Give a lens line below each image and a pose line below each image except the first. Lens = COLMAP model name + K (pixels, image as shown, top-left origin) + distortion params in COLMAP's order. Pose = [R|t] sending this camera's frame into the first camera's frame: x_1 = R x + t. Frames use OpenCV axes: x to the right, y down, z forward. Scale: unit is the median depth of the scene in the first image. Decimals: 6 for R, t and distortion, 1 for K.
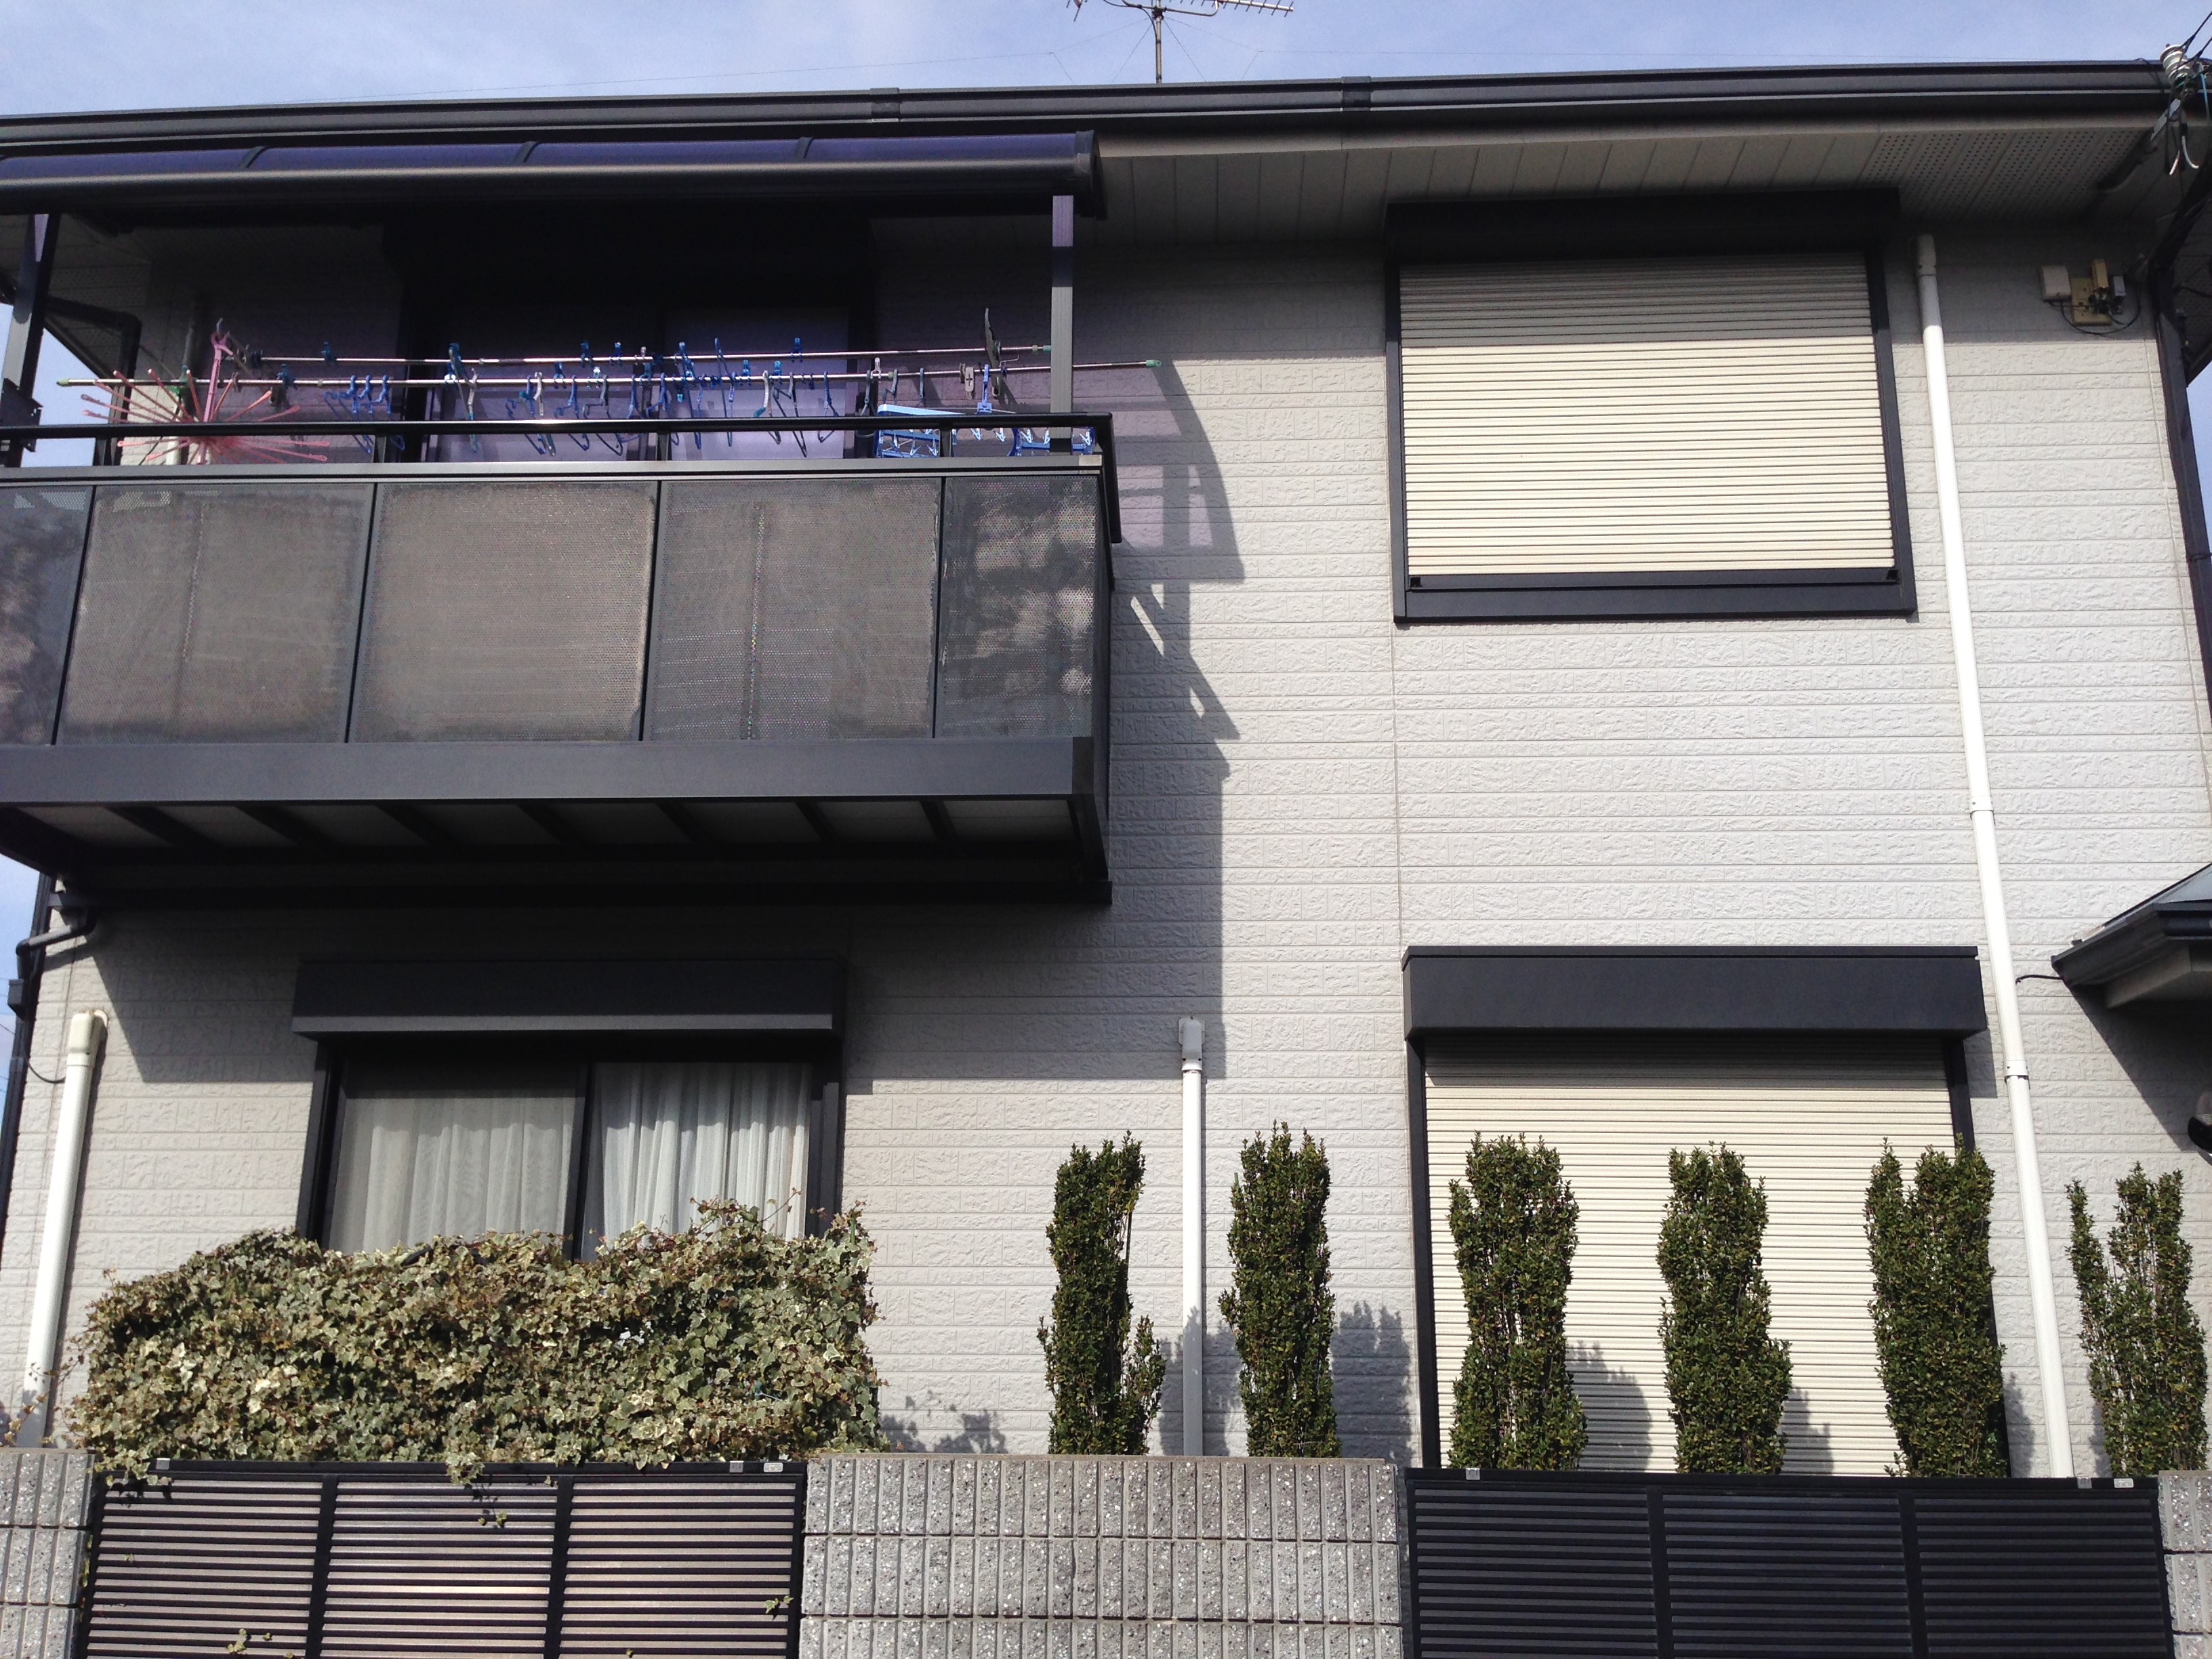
lens RADIAL K [[2023.5, 0, 1105.0], [0, 2023.5, 833.4], [0, 0, 1]] dist [0.113343, -0.164144]
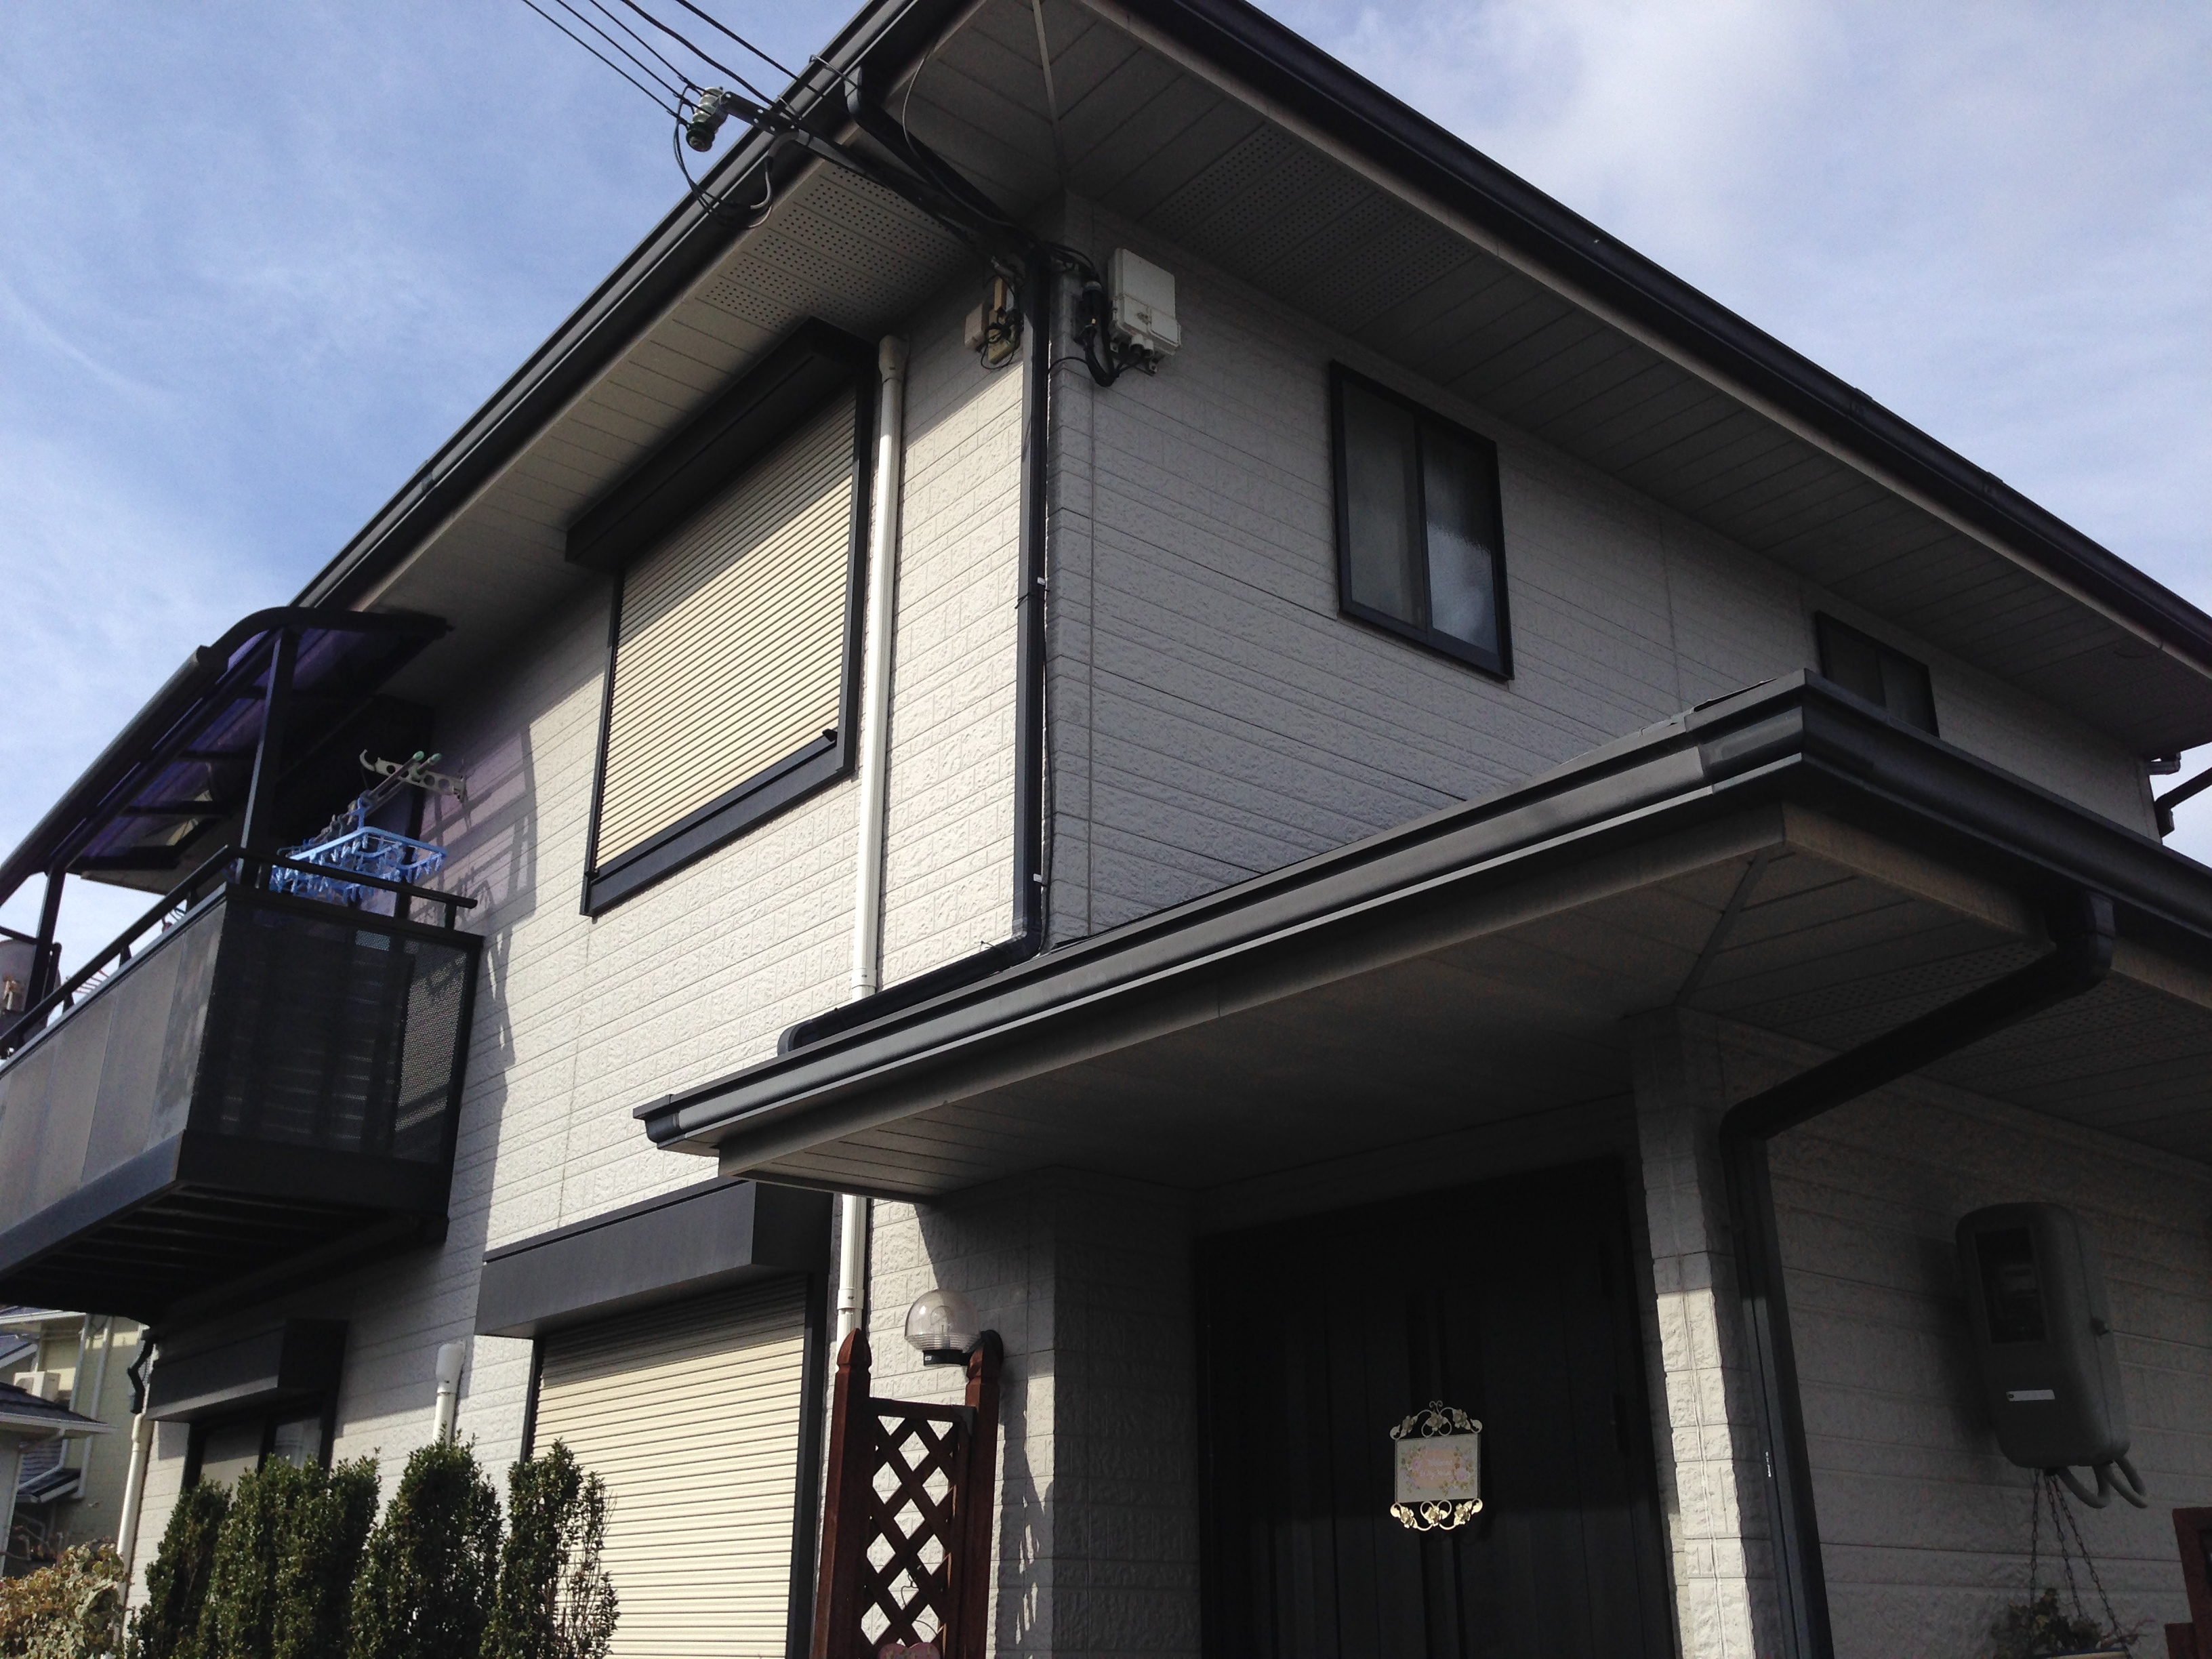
lens RADIAL K [[2042.3, 0, 1113.0], [0, 2042.3, 830.3], [0, 0, 1]] dist [0.096180, -0.127387]
pose [[0.667294, -0.274598, -0.692326, 1.178326], [0.197210, 0.961518, -0.191288, 0.116235], [0.718211, -0.008888, 0.695768, 0.528078]]
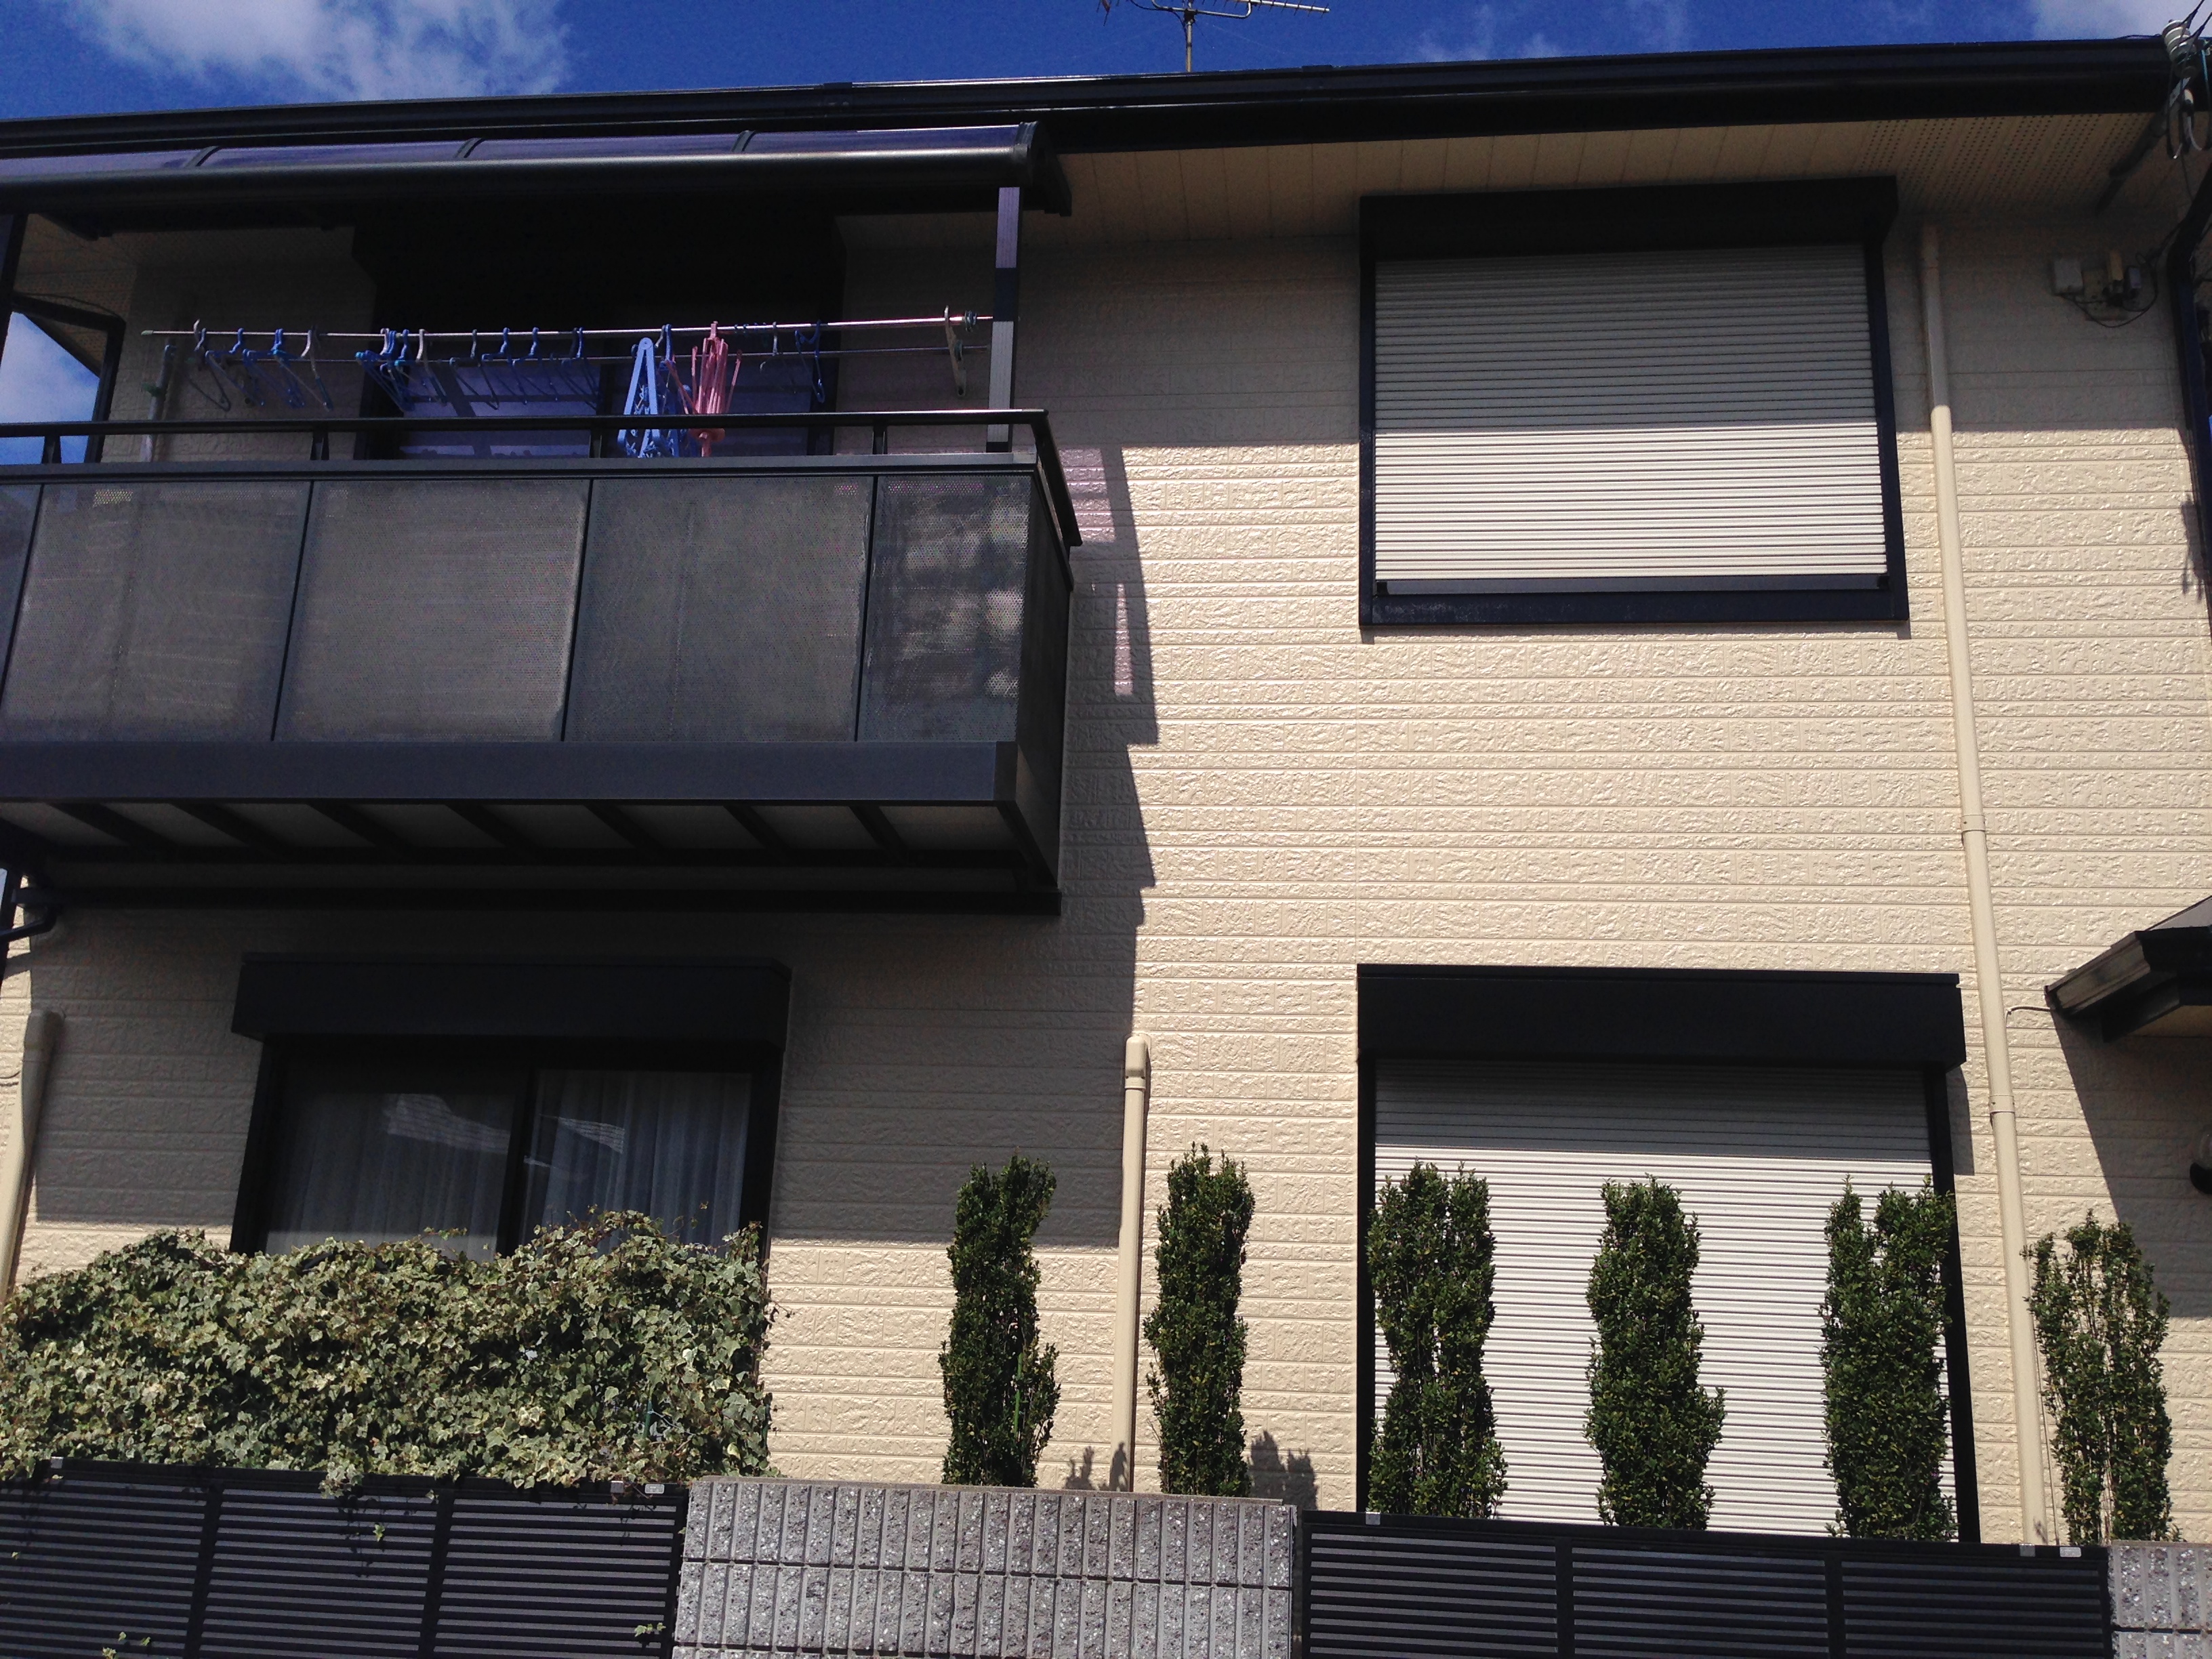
lens RADIAL K [[2029.7, 0, 1114.9], [0, 2029.7, 825.7], [0, 0, 1]] dist [0.115199, -0.170611]
pose [[0.997882, 0.012209, -0.063900, 0.100465], [-0.013059, 0.999832, -0.012901, 0.004354], [0.063732, 0.013708, 0.997873, 0.031200]]
